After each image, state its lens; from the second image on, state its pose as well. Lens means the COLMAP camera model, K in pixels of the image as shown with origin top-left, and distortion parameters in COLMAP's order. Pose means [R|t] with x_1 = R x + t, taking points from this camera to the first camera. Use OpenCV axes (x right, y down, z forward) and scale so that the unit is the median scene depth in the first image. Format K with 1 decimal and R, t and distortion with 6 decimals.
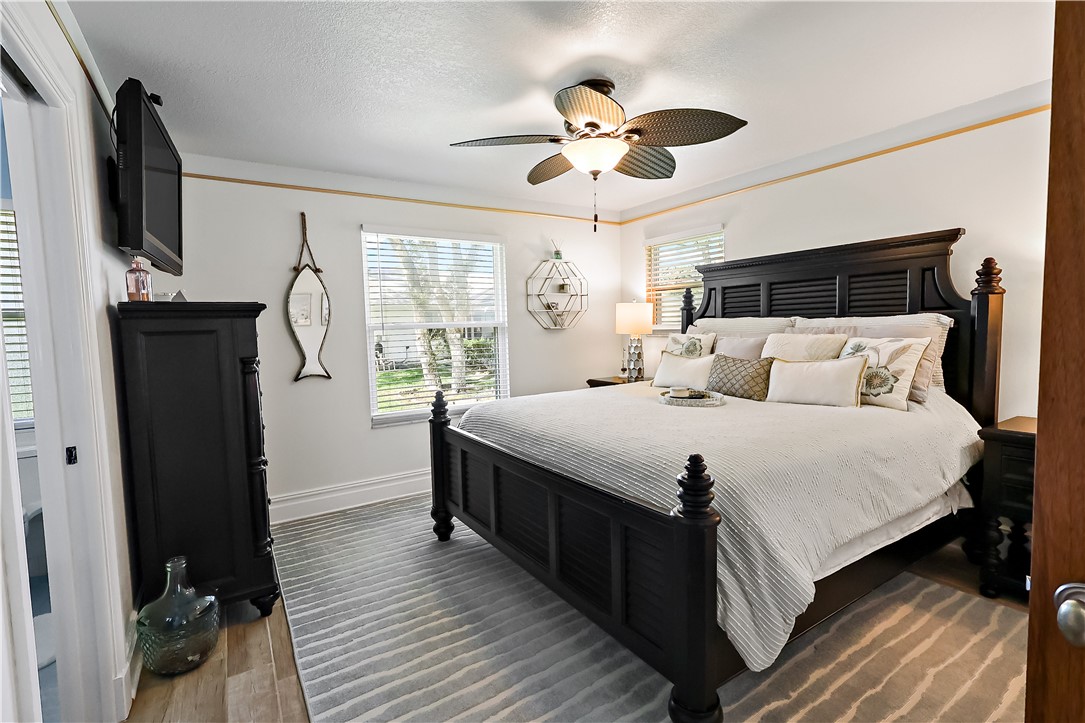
lens RADIAL K [[506.5, 0, 551.0], [0, 506.5, 360.8], [0, 0, 1]] dist [0.003329, 0.000705]
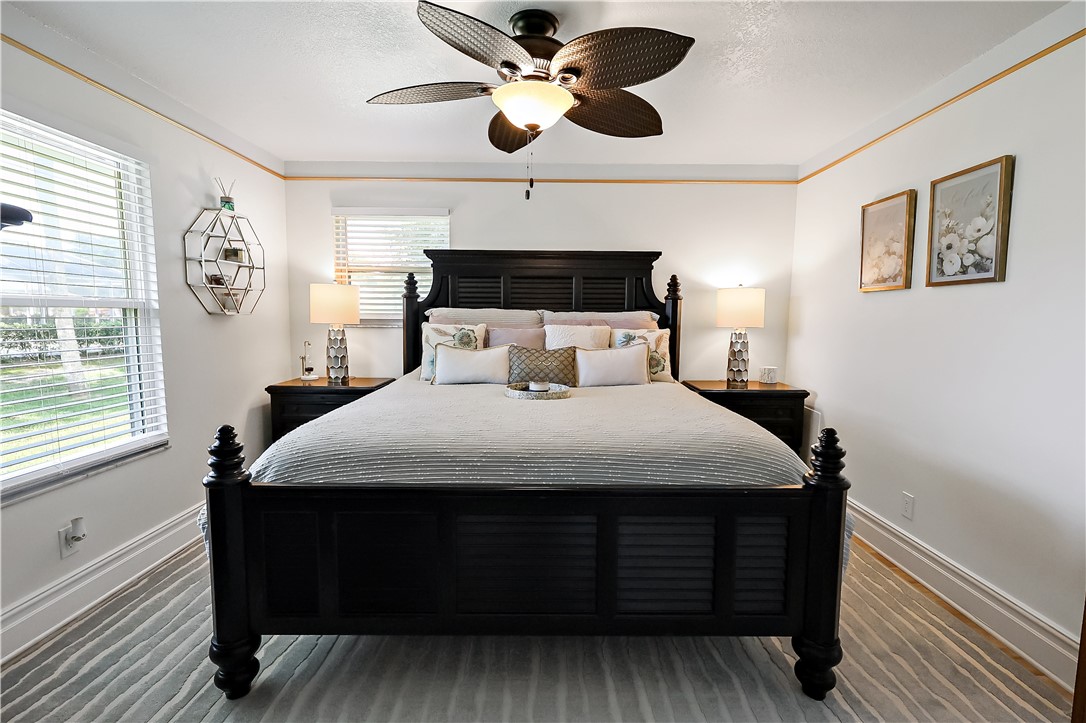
lens RADIAL K [[507.0, 0, 547.2], [0, 507.0, 359.5], [0, 0, 1]] dist [0.003329, 0.000705]
pose [[0.550705, -0.044635, 0.833506, -0.363991], [0.035133, 0.998924, 0.030280, -0.010120], [-0.833960, 0.012608, 0.551680, 0.318095]]
